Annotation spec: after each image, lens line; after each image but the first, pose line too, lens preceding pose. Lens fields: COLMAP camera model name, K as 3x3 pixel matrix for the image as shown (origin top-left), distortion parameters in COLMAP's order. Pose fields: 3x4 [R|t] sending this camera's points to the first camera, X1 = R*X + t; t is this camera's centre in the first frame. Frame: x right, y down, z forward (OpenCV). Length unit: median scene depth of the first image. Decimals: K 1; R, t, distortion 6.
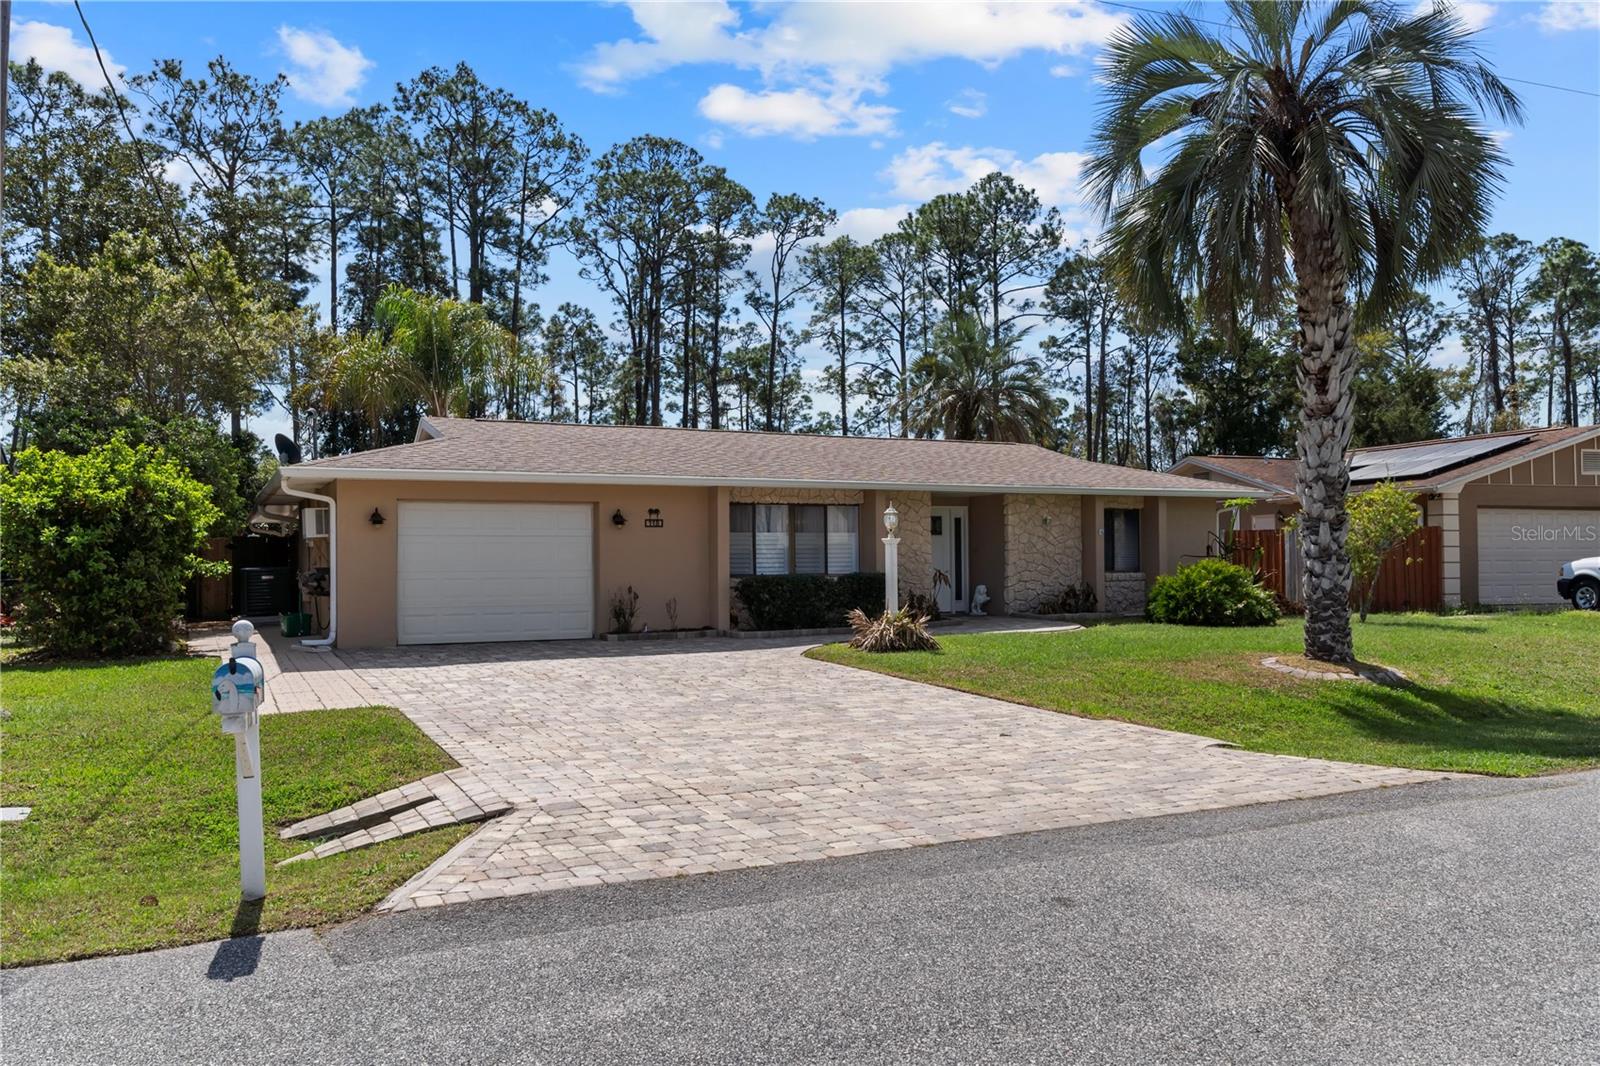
lens RADIAL K [[1220.9, 0, 802.0], [0, 1220.9, 534.7], [0, 0, 1]] dist [-0.008692, 0.001296]
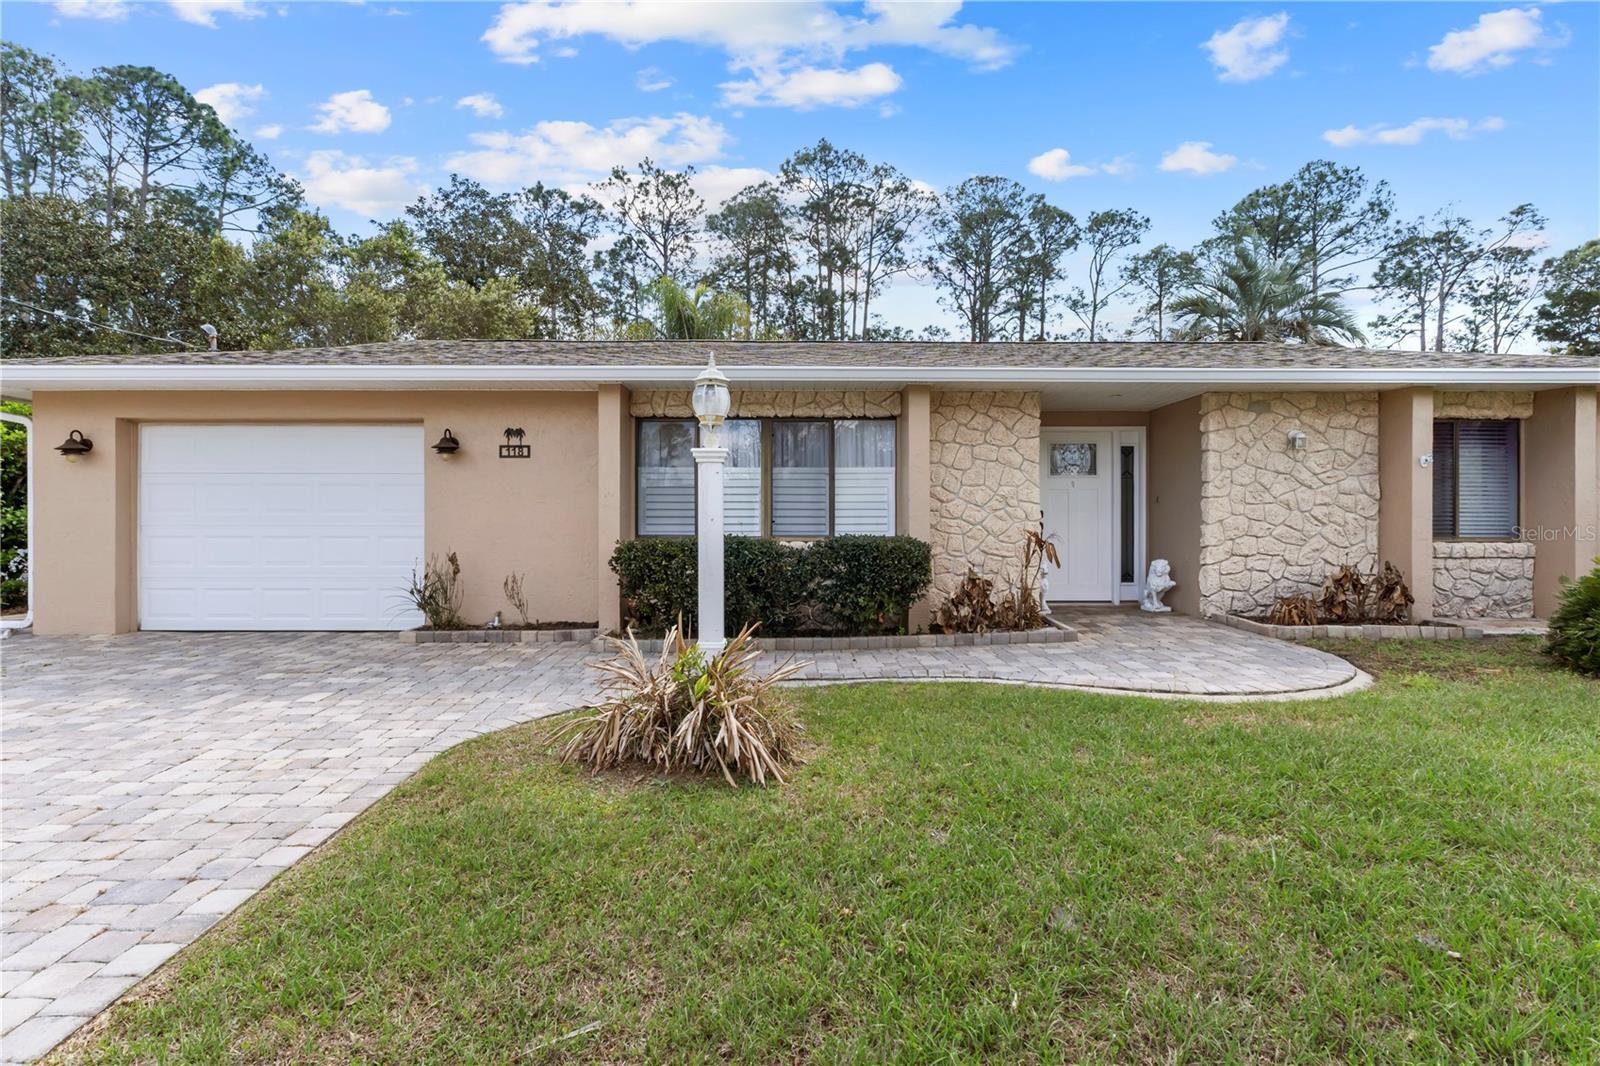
lens RADIAL K [[763.8, 0, 797.0], [0, 763.8, 518.5], [0, 0, 1]] dist [-0.003070, 0.002025]
pose [[0.896895, 0.006693, -0.442193, 0.049553], [0.001752, 0.999824, 0.018685, 0.004851], [0.442240, -0.017533, 0.896725, 0.196348]]
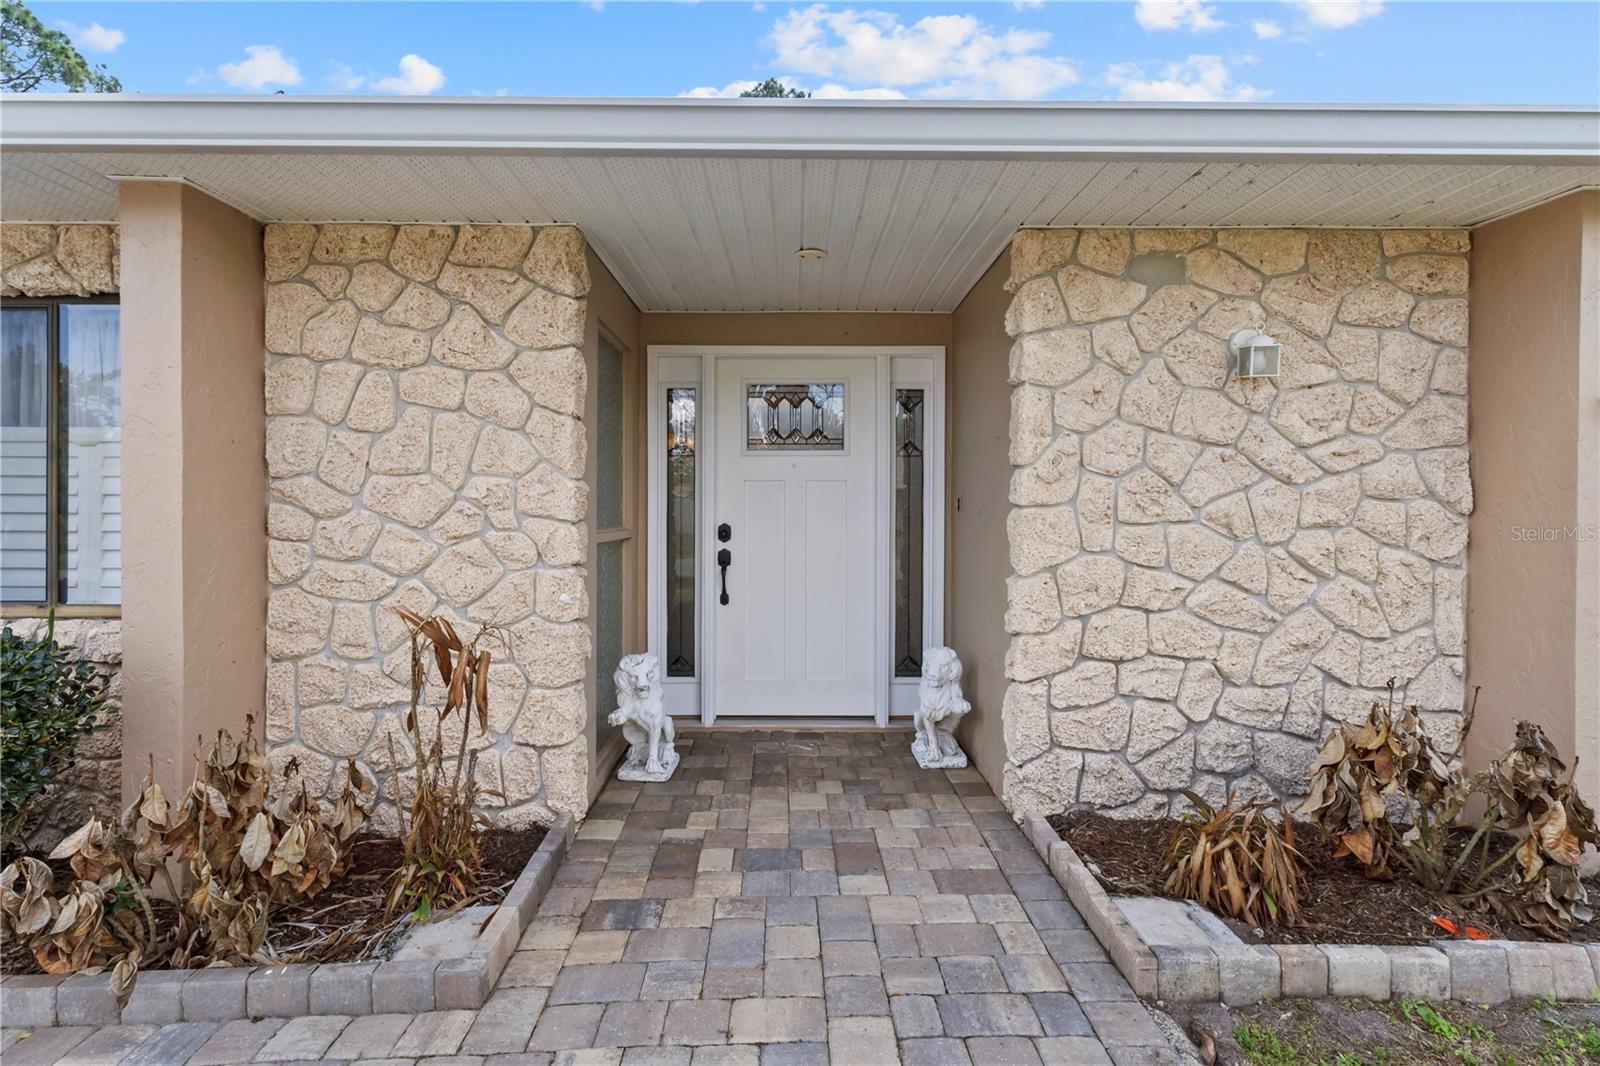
lens RADIAL K [[763.8, 0, 797.8], [0, 763.8, 504.9], [0, 0, 1]] dist [-0.003070, 0.002025]
pose [[0.895986, 0.012192, -0.443914, 0.061467], [-0.001017, 0.999677, 0.025401, 0.002869], [0.444081, -0.022308, 0.895709, 0.276396]]
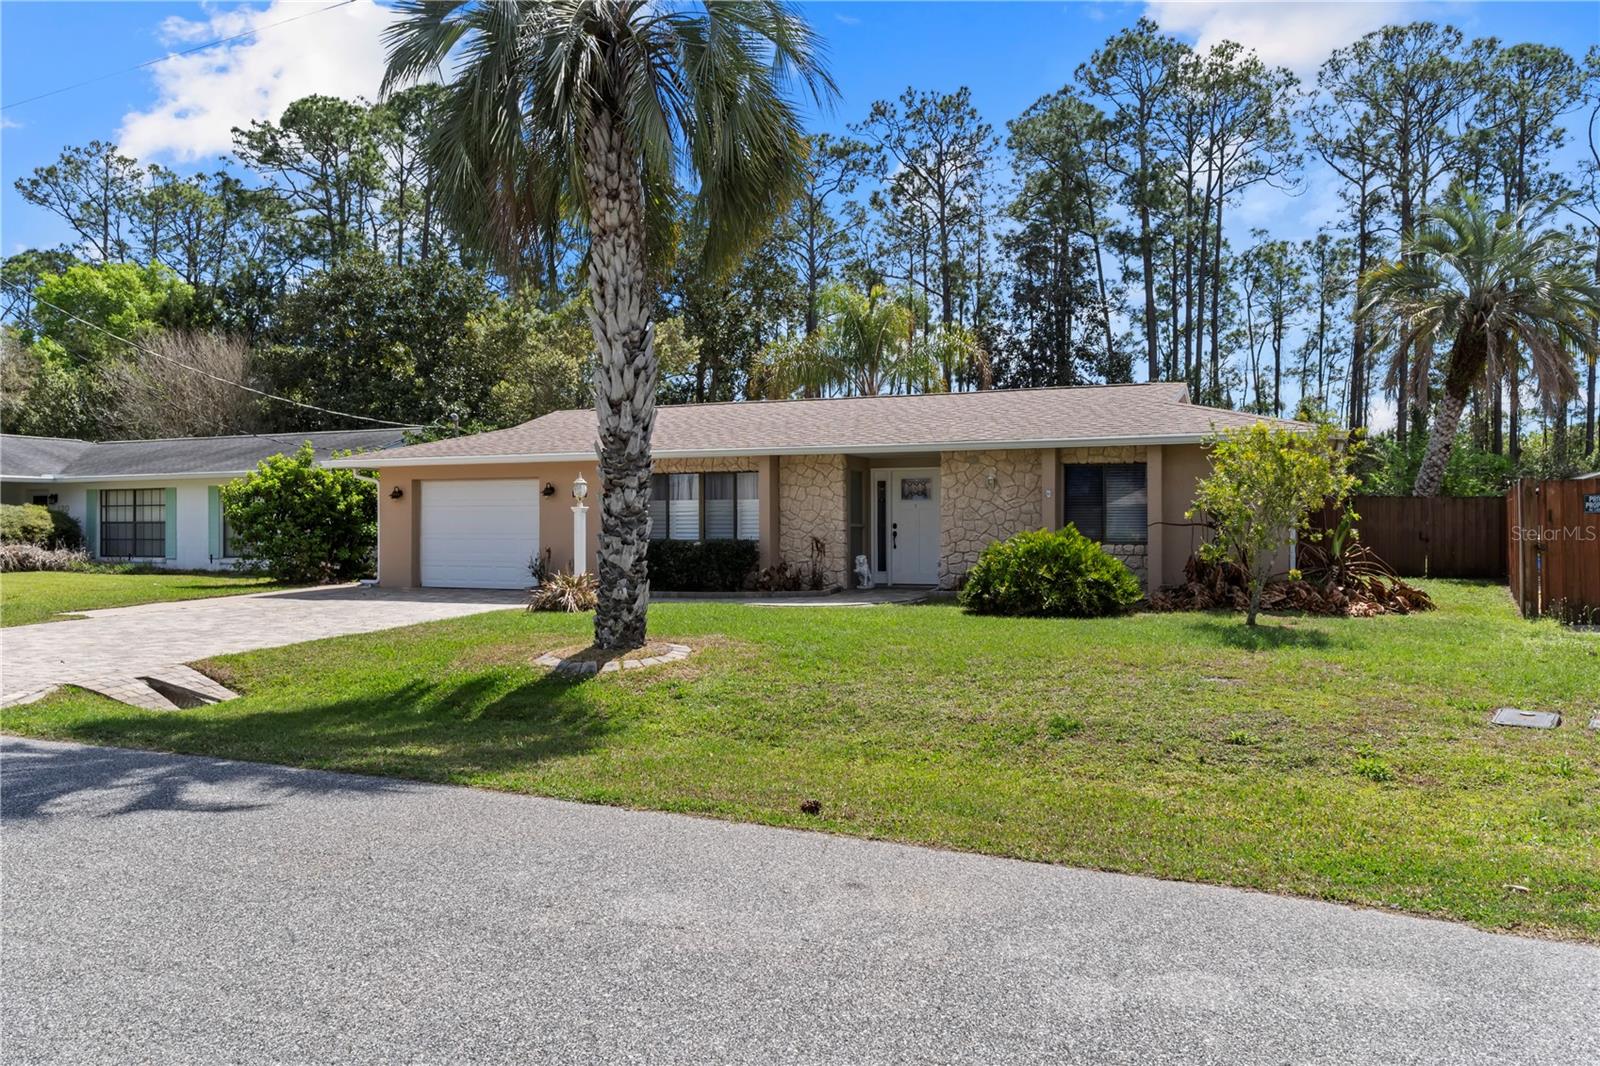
lens RADIAL K [[1220.9, 0, 786.1], [0, 1220.9, 534.8], [0, 0, 1]] dist [-0.008692, 0.001296]
pose [[0.633462, 0.012334, -0.773675, 0.246671], [0.012194, 0.999590, 0.025919, 0.000555], [0.773677, -0.025853, 0.633052, 0.115137]]
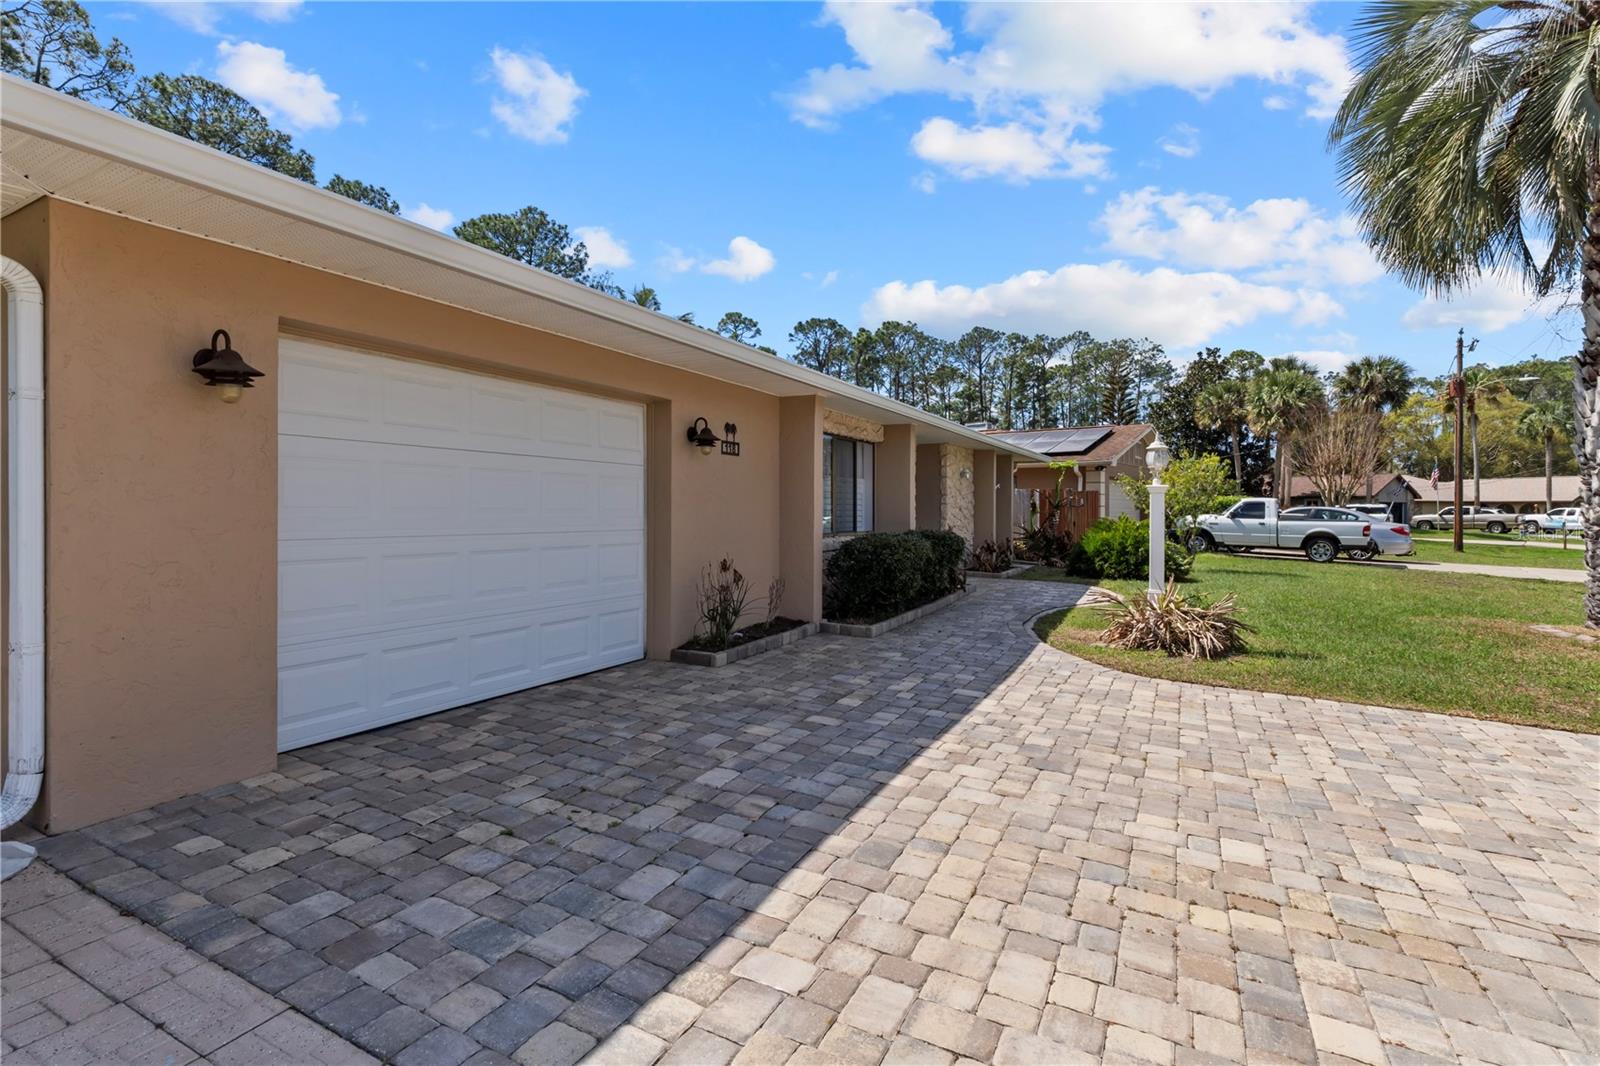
lens RADIAL K [[763.8, 0, 789.3], [0, 763.8, 520.9], [0, 0, 1]] dist [-0.003070, 0.002025]
pose [[0.816327, 0.002687, 0.577584, -0.085012], [-0.022373, 0.999386, 0.026971, 0.004034], [-0.577156, -0.034939, 0.815886, 0.188353]]
